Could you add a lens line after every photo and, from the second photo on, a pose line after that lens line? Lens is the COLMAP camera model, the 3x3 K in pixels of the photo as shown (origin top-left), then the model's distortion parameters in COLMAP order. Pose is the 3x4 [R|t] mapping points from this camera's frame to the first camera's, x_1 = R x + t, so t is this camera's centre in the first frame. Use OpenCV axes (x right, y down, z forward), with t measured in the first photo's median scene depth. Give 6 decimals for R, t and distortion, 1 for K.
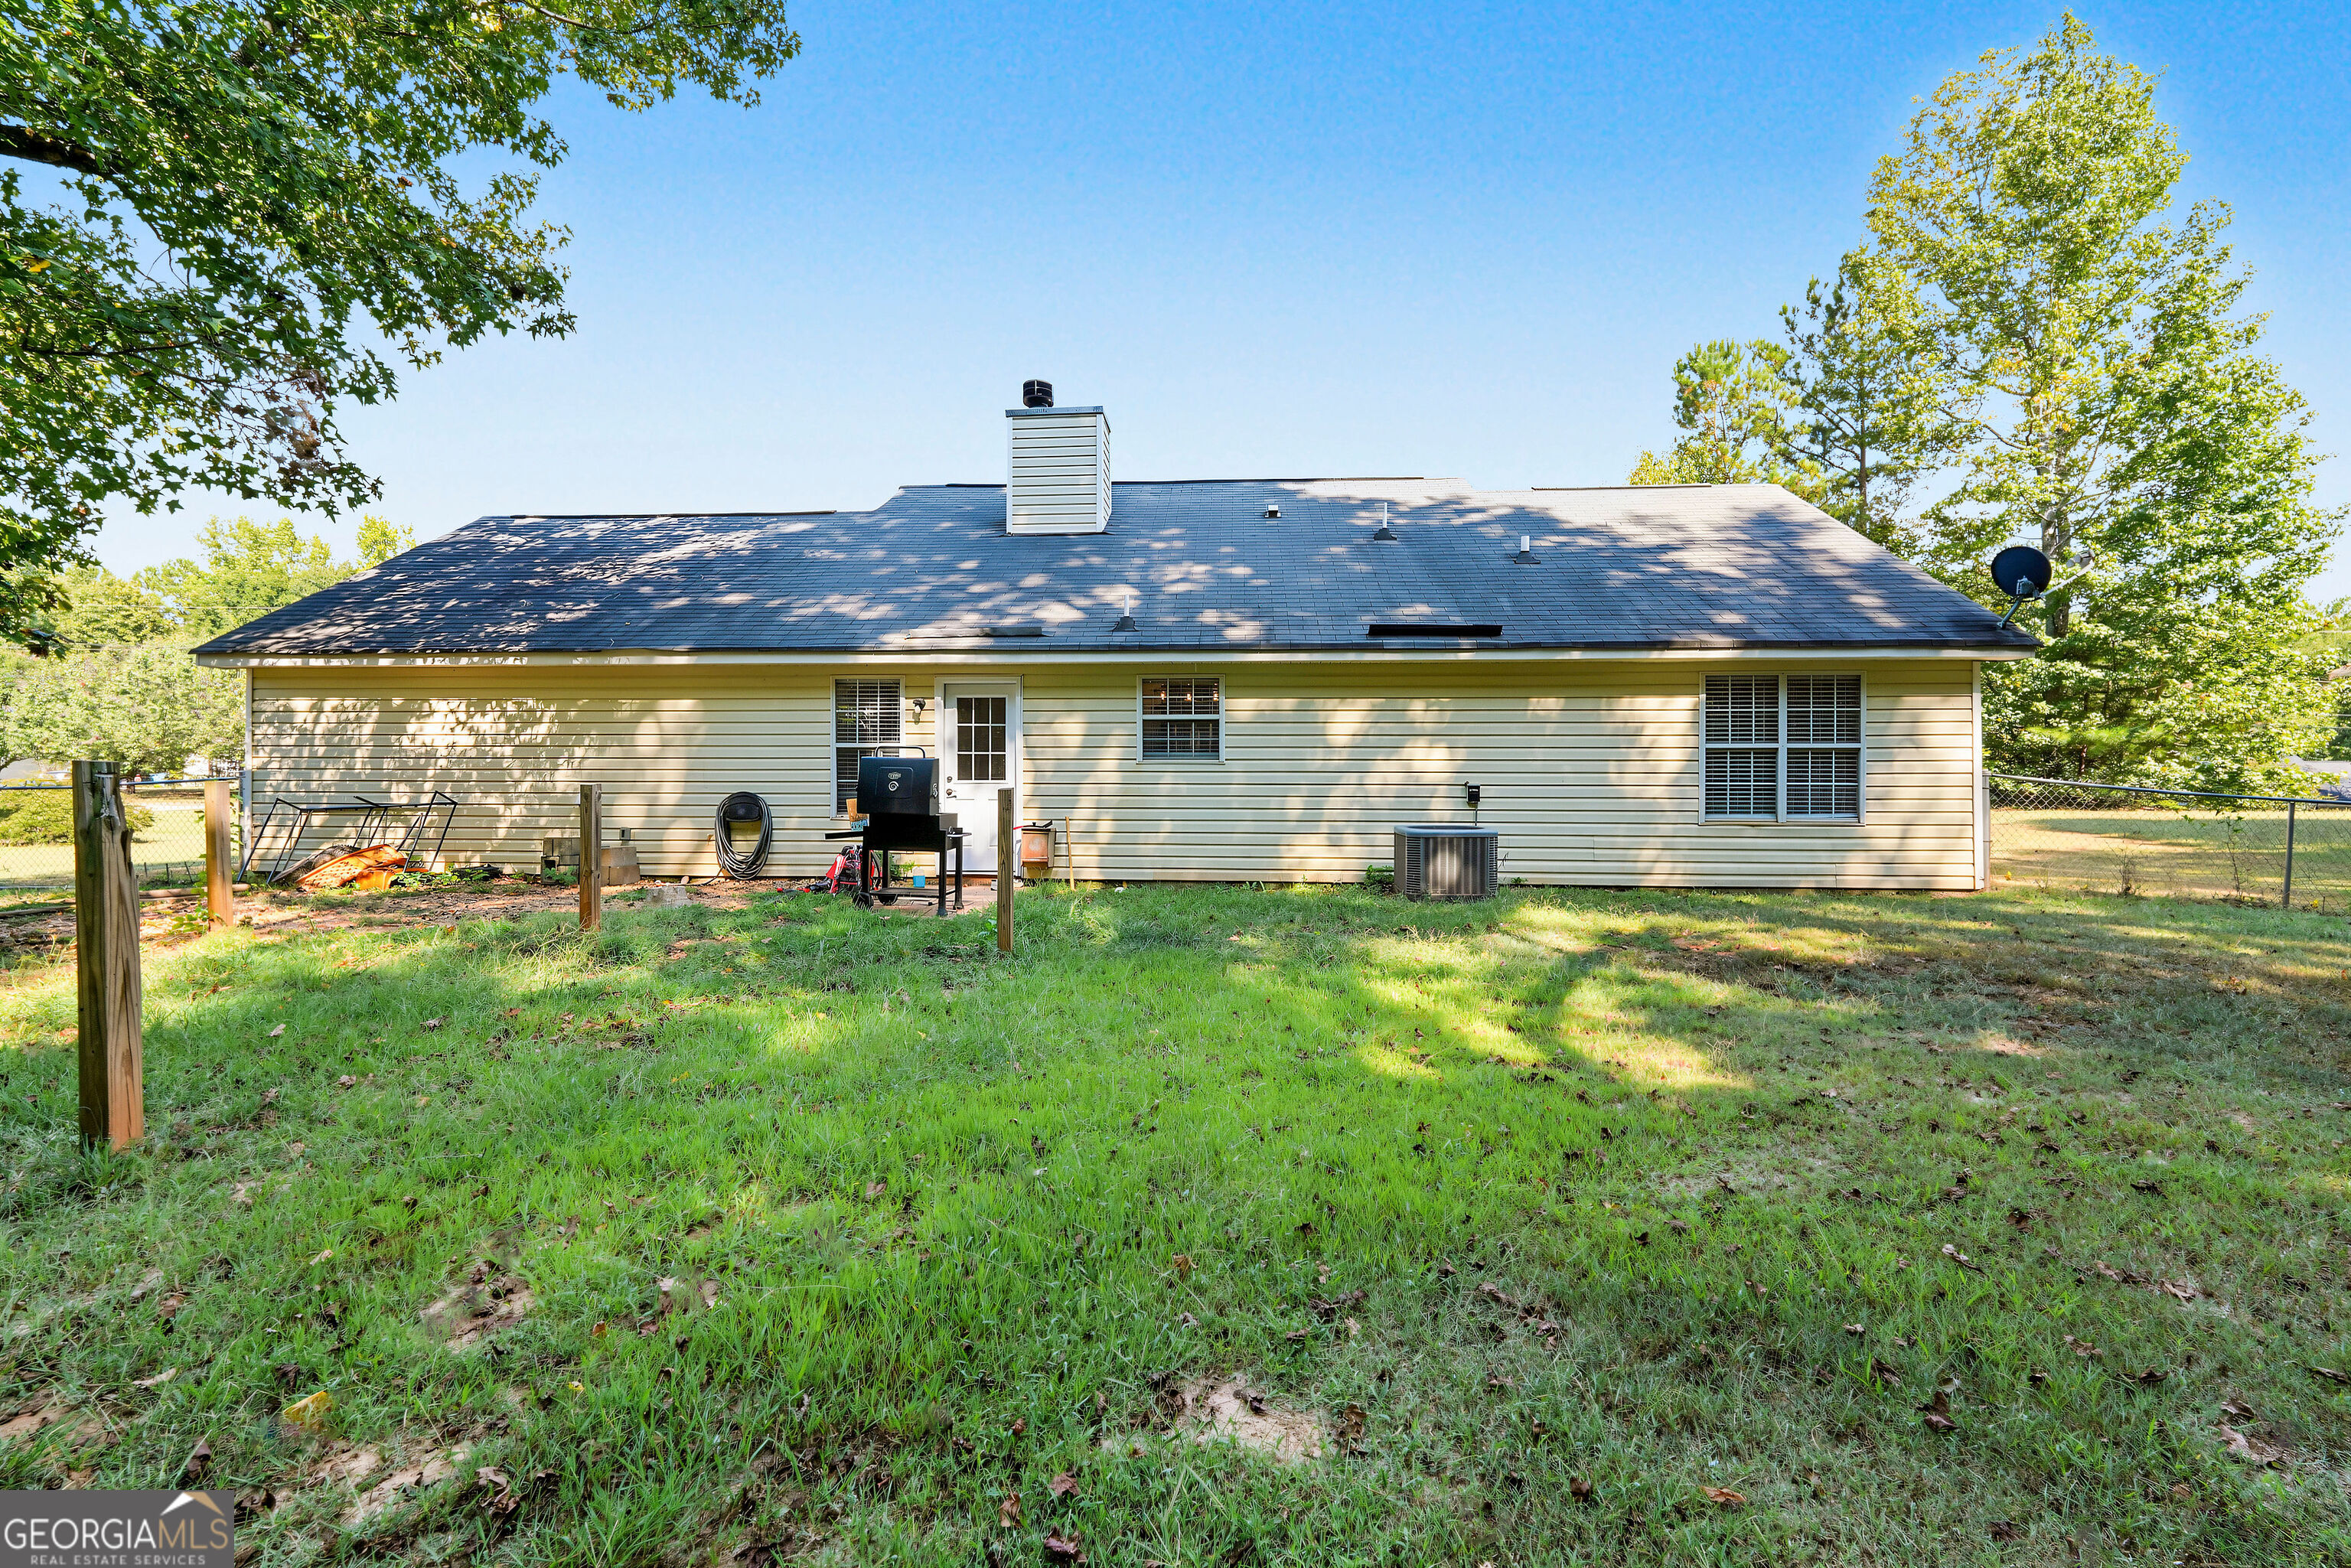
lens RADIAL K [[957.5, 0, 1175.7], [0, 957.5, 787.2], [0, 0, 1]] dist [-0.001936, -0.000008]
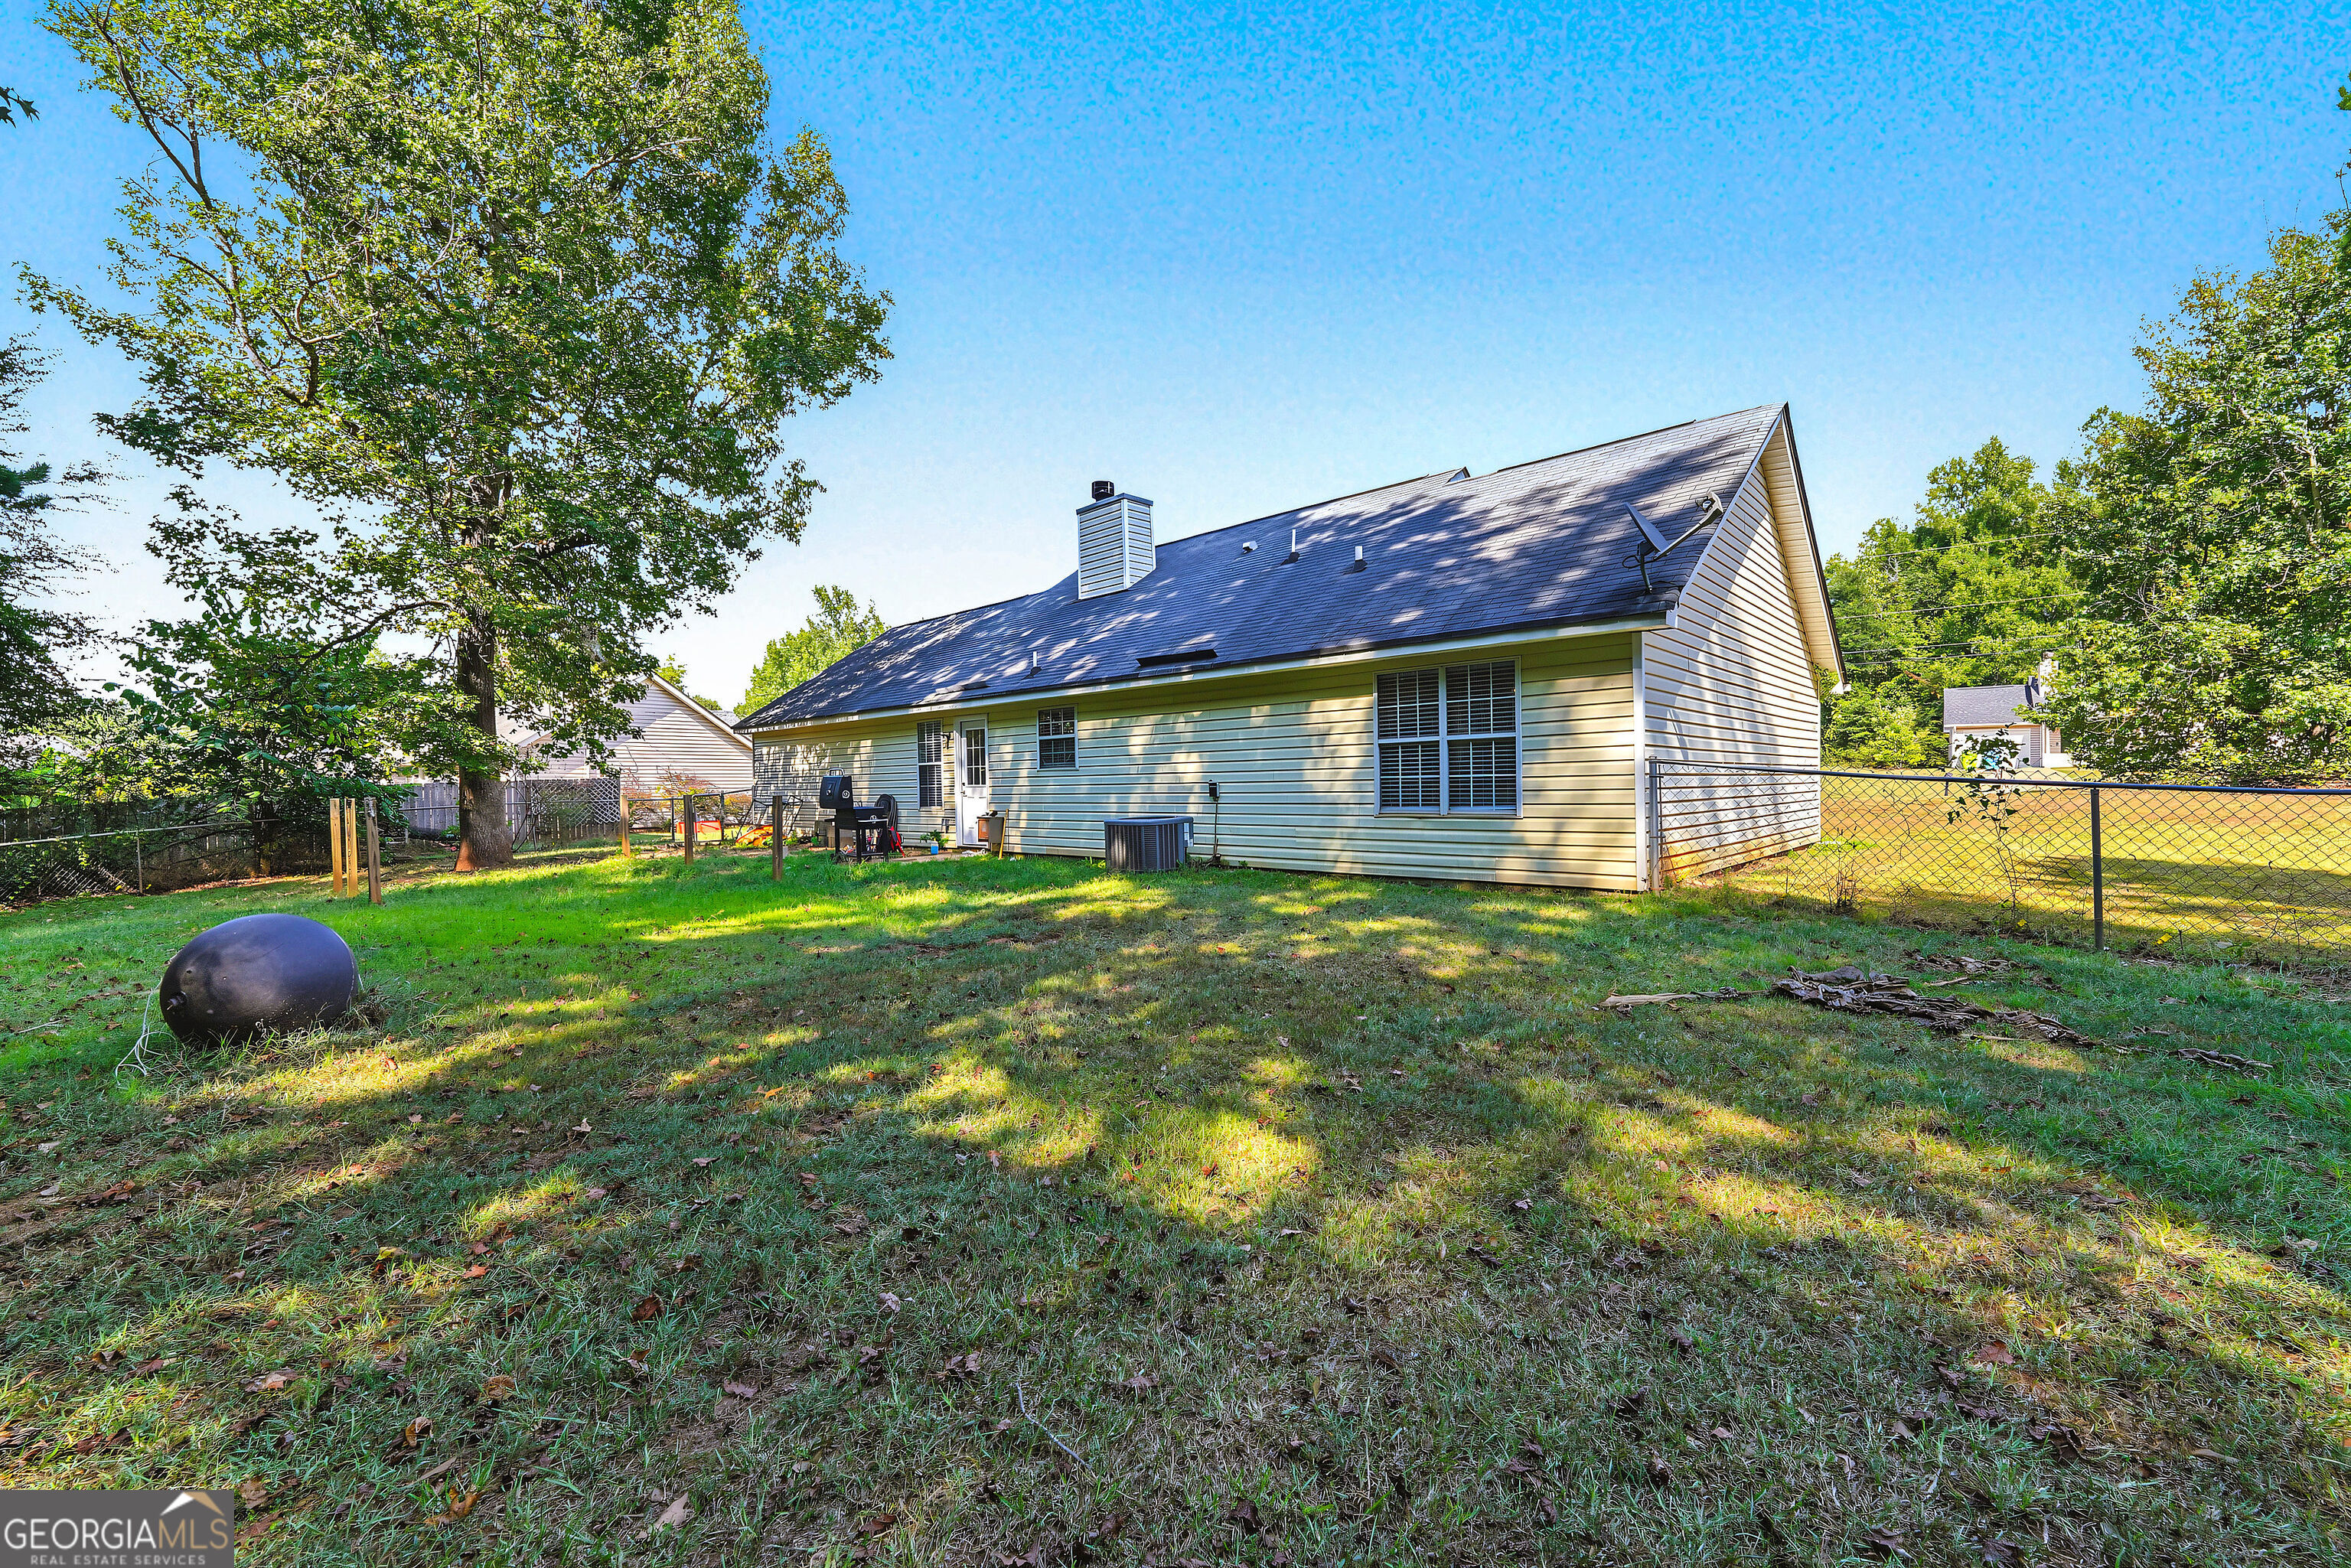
lens RADIAL K [[957.5, 0, 1177.4], [0, 957.5, 790.3], [0, 0, 1]] dist [-0.001936, -0.000008]
pose [[0.771901, -0.013602, -0.635597, 1.043372], [0.022811, 0.999720, 0.006307, -0.001766], [0.635333, -0.019367, 0.771995, 0.046367]]
